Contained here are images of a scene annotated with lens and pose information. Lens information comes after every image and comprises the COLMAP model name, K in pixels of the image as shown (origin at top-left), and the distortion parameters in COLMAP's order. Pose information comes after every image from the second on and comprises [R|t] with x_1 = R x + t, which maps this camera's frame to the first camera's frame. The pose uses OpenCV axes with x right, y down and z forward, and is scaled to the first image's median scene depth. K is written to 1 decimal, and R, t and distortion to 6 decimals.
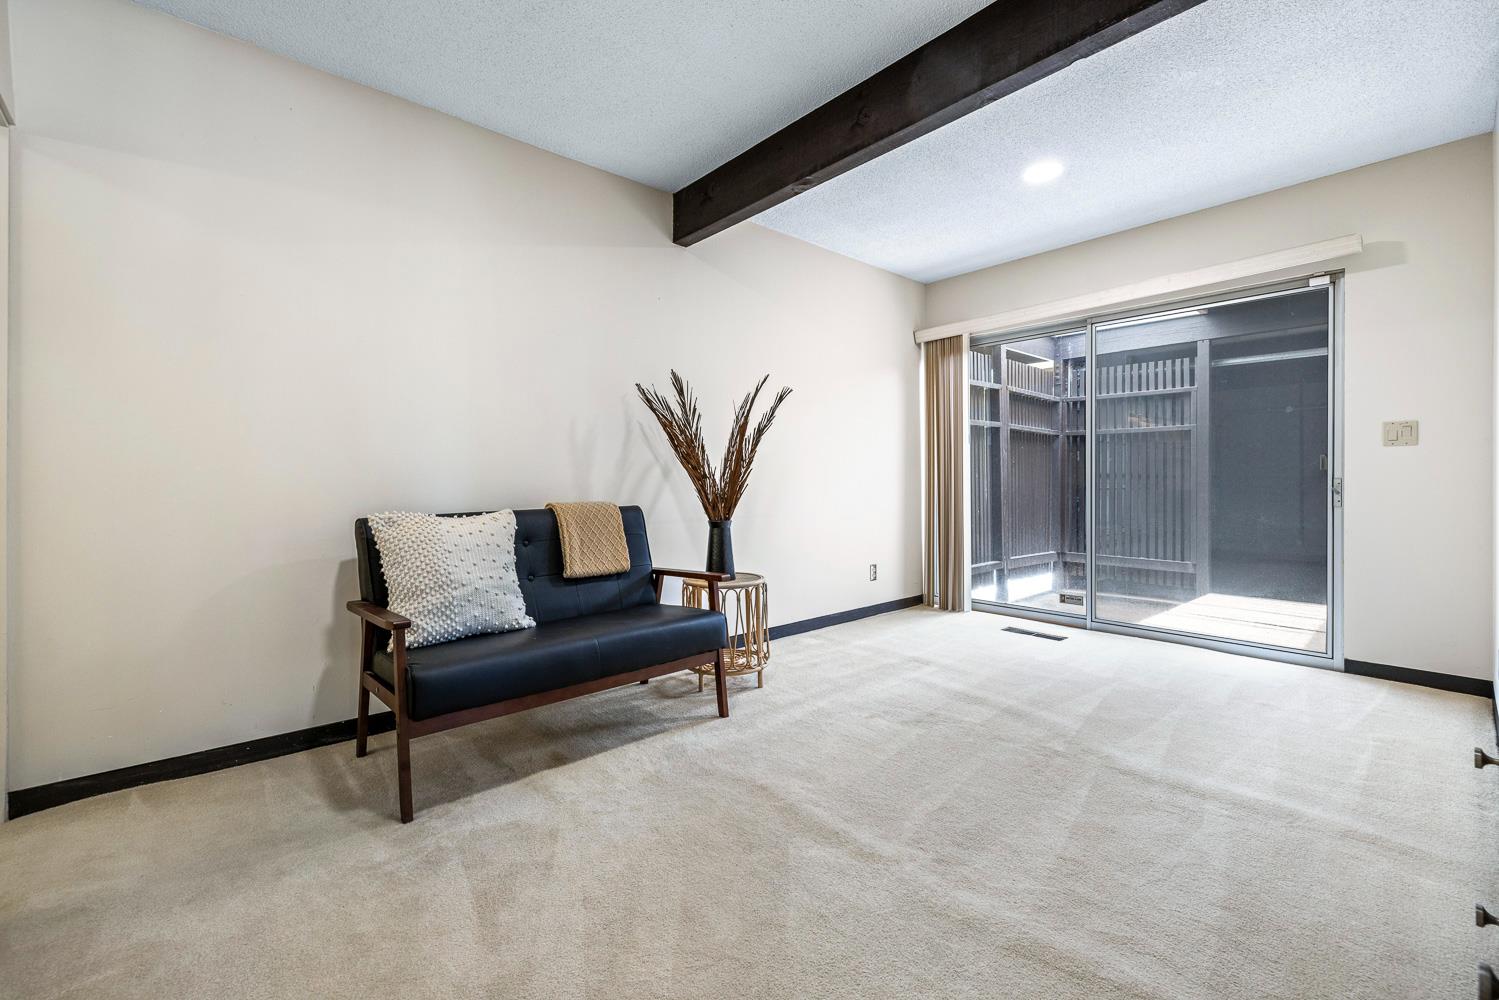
lens RADIAL K [[645.5, 0, 740.6], [0, 645.5, 491.1], [0, 0, 1]] dist [0.003670, -0.000457]
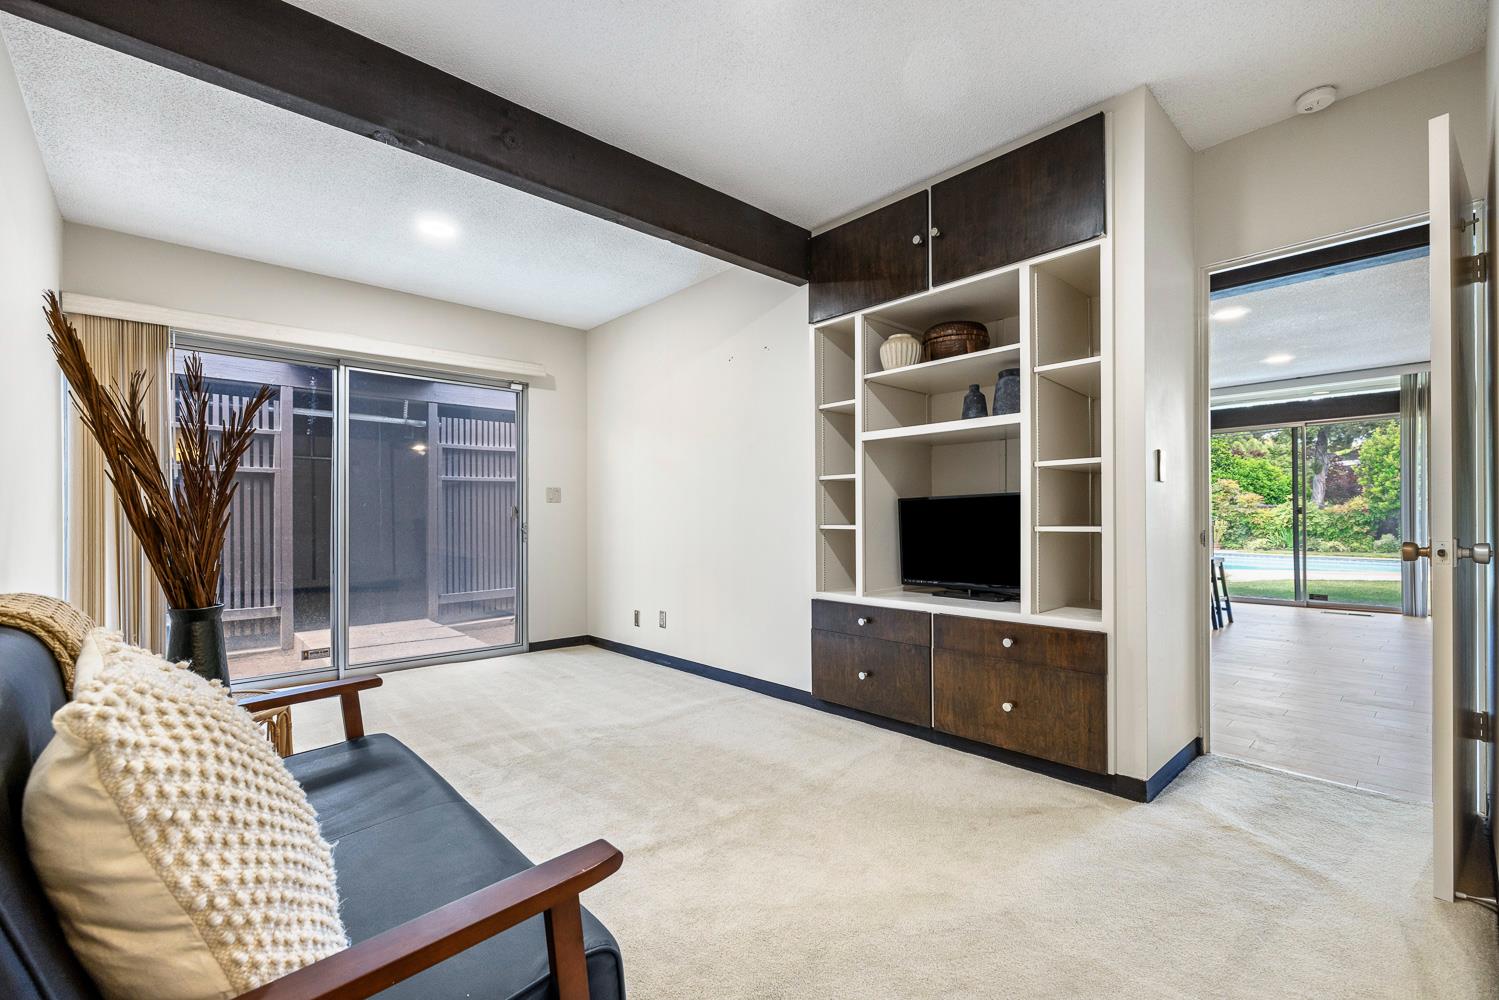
lens RADIAL K [[645.5, 0, 754.6], [0, 645.5, 517.5], [0, 0, 1]] dist [0.003670, -0.000457]
pose [[-0.033668, 0.003908, 0.999425, -0.577082], [0.018428, 0.999825, -0.003289, -0.016590], [-0.999263, 0.018307, -0.033734, 0.525178]]
